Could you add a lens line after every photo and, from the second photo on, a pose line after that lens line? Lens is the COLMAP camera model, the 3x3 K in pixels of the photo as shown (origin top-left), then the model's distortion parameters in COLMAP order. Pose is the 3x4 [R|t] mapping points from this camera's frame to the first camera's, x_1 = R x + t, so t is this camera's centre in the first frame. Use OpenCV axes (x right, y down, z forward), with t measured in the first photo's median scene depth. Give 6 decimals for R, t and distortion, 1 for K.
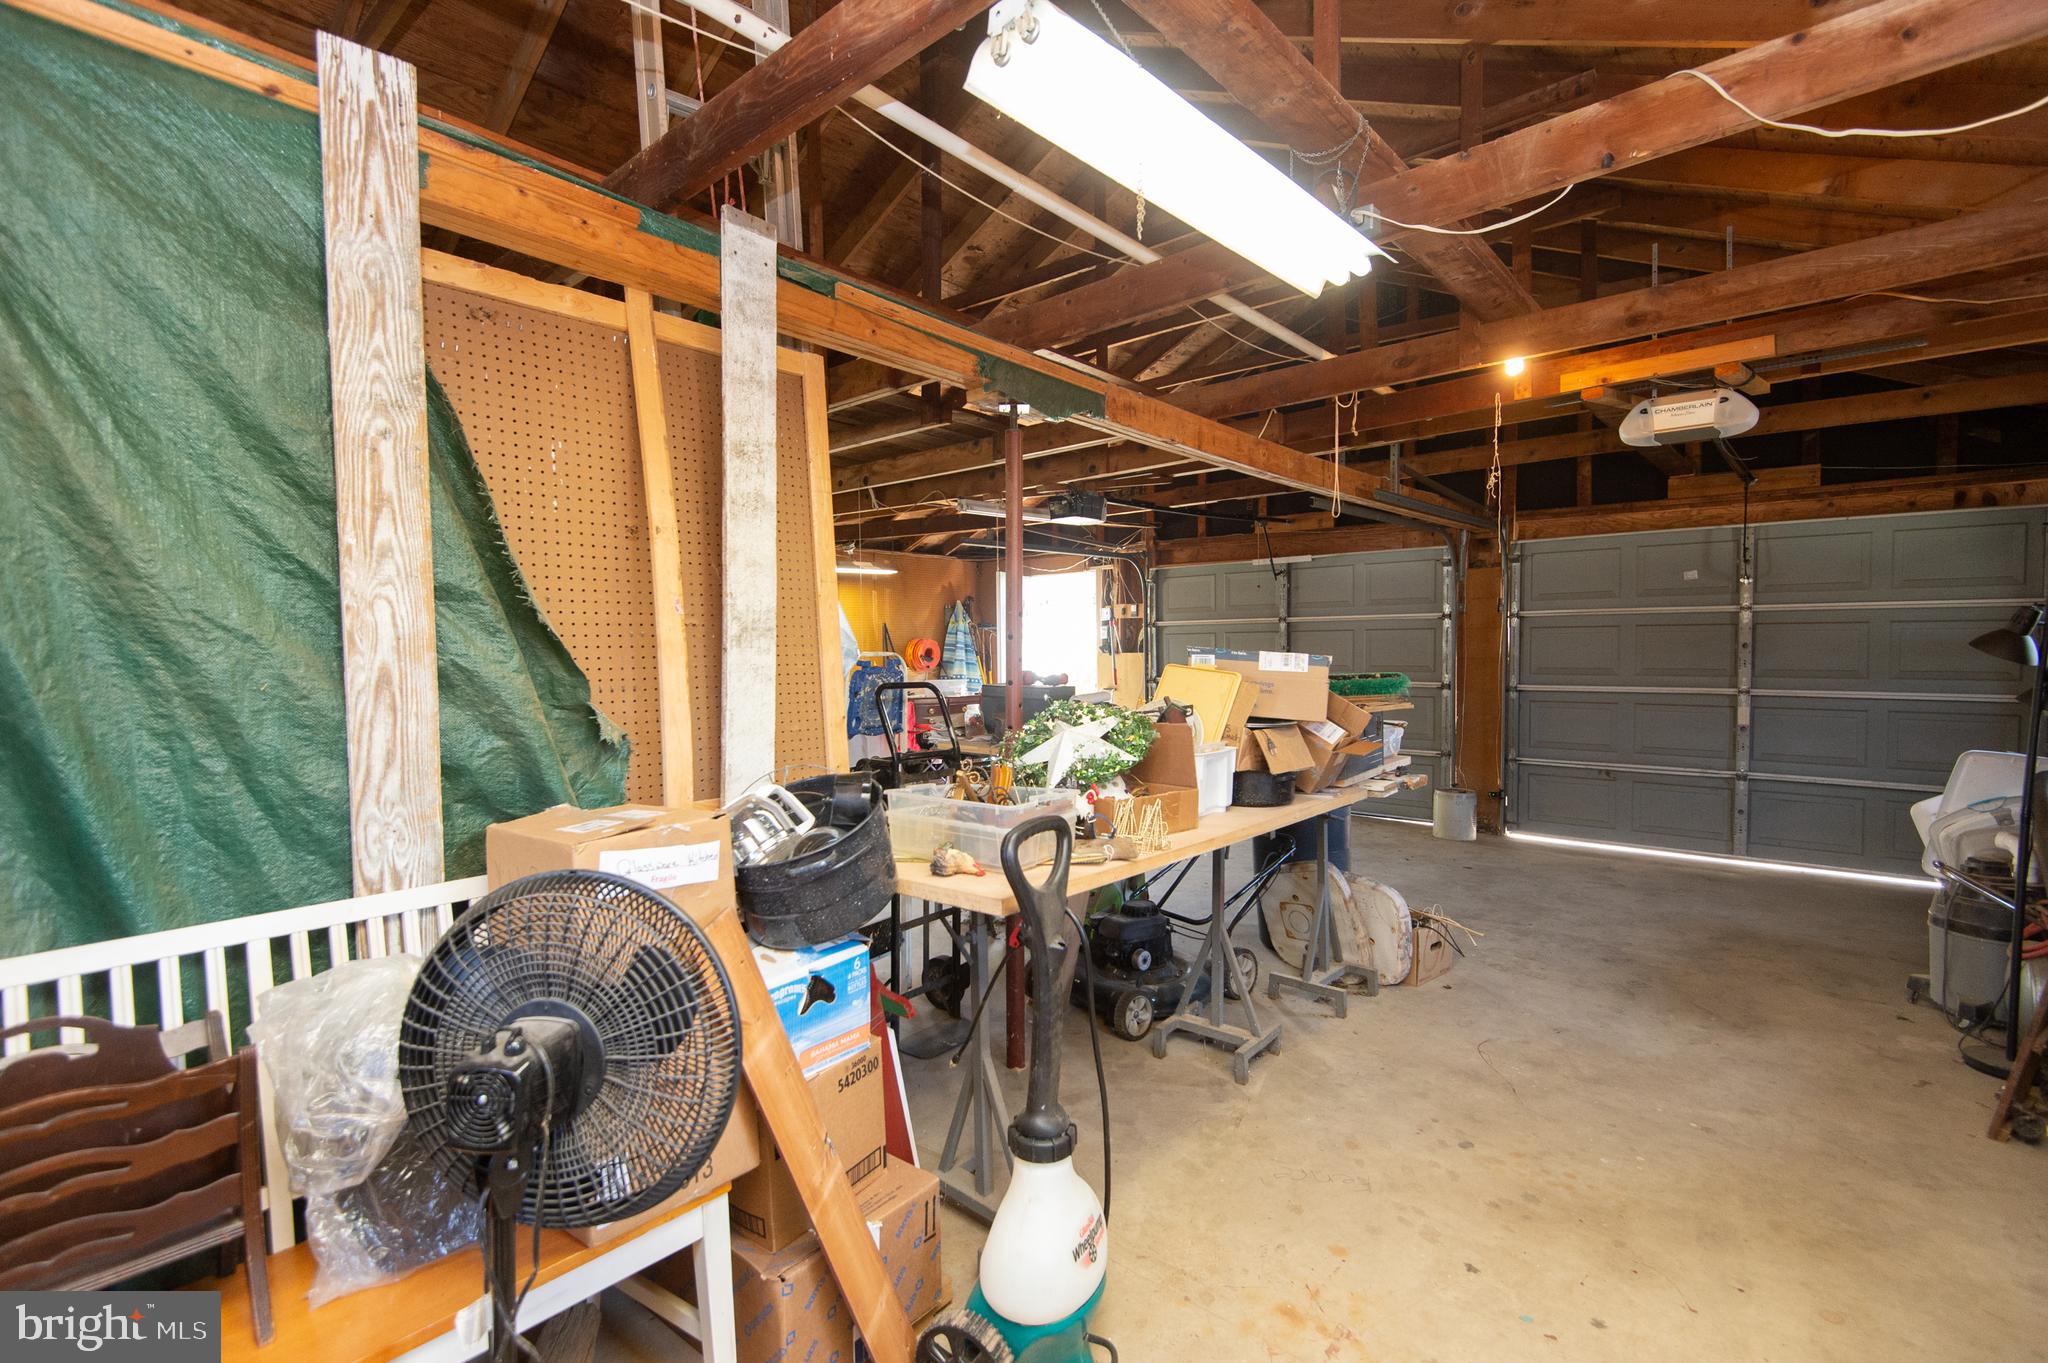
lens RADIAL K [[927.3, 0, 1019.3], [0, 927.3, 678.1], [0, 0, 1]] dist [0.046425, -0.027153]
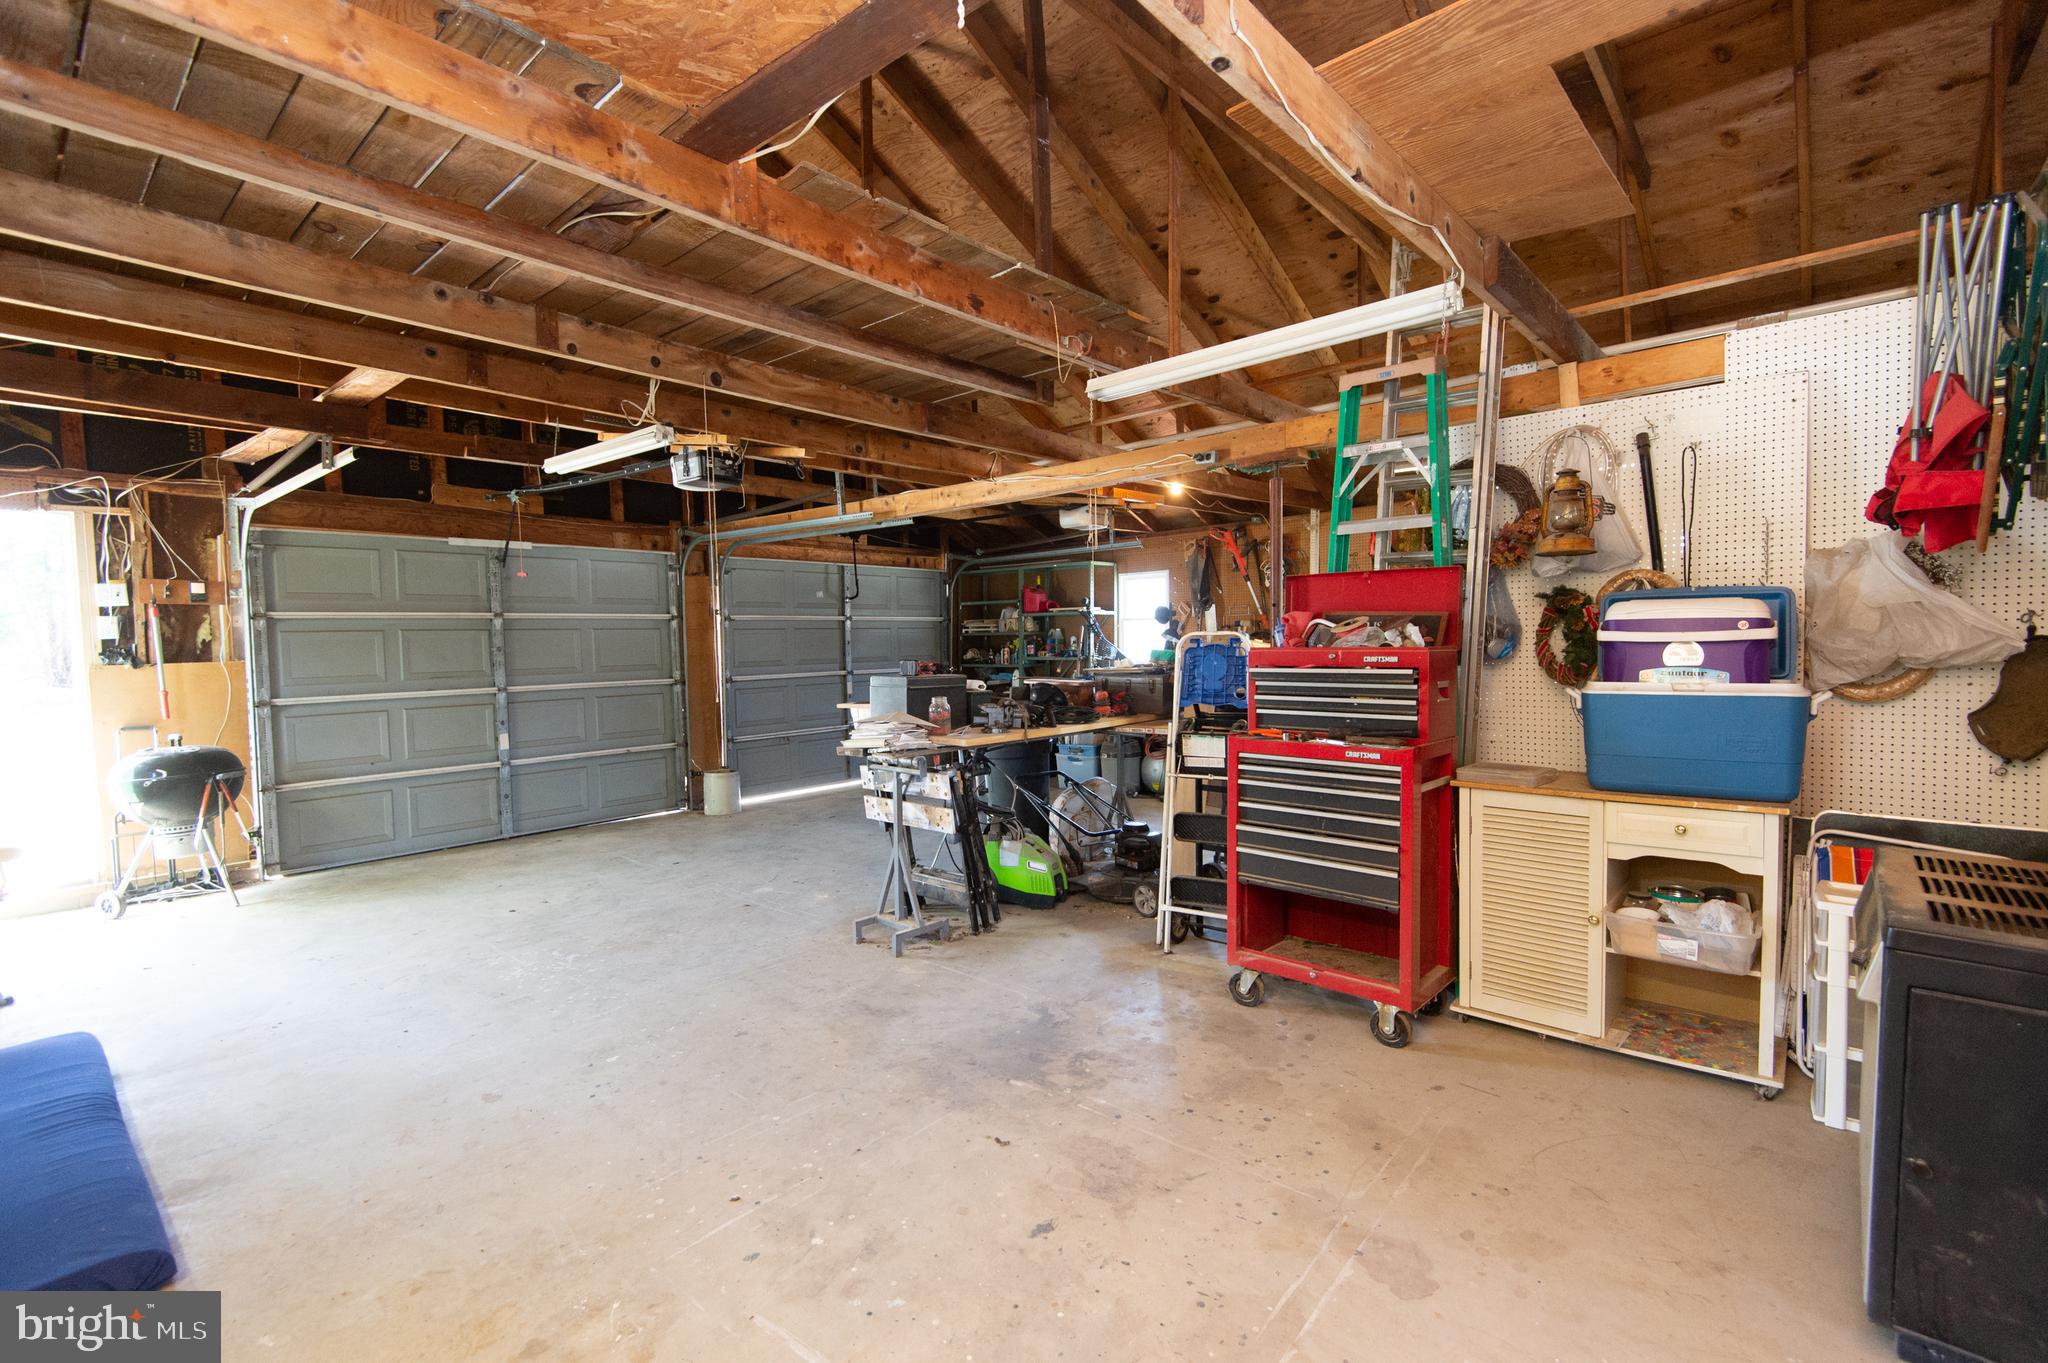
lens RADIAL K [[927.3, 0, 1019.3], [0, 927.3, 678.1], [0, 0, 1]] dist [0.046425, -0.027153]
pose [[0.014770, -0.032793, 0.999353, -0.694221], [0.054056, 0.998027, 0.031950, -0.009960], [-0.998429, 0.053549, 0.016514, 0.657031]]
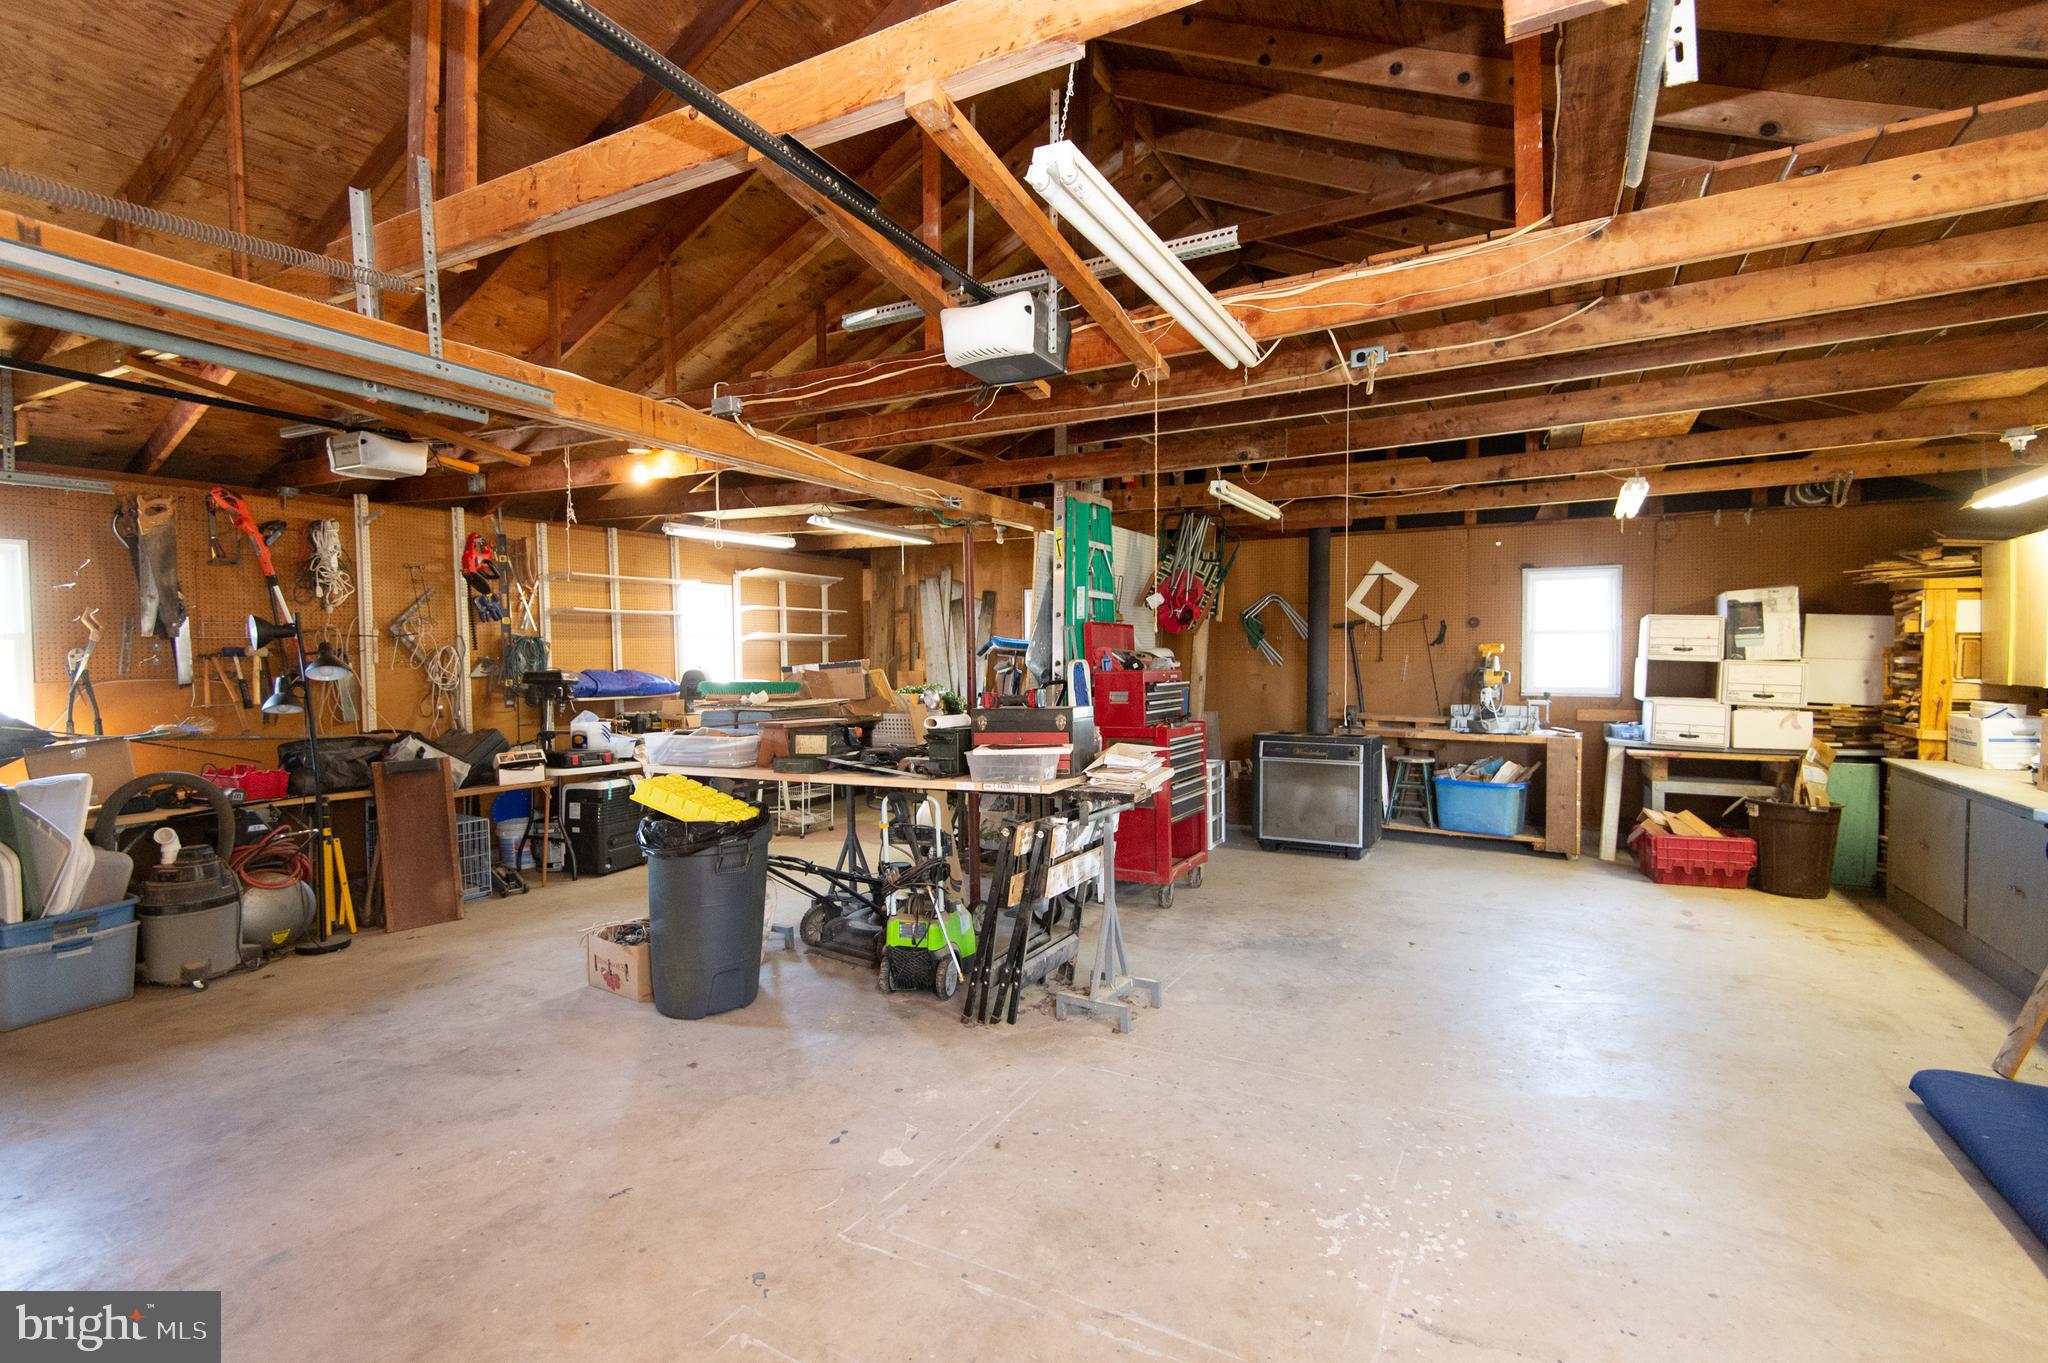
lens RADIAL K [[927.3, 0, 1019.3], [0, 927.3, 678.1], [0, 0, 1]] dist [0.046425, -0.027153]
pose [[-0.978600, 0.015929, -0.205155, 0.130386], [0.002597, 0.997876, 0.065094, -0.054260], [0.205756, 0.063168, -0.976562, 1.308314]]
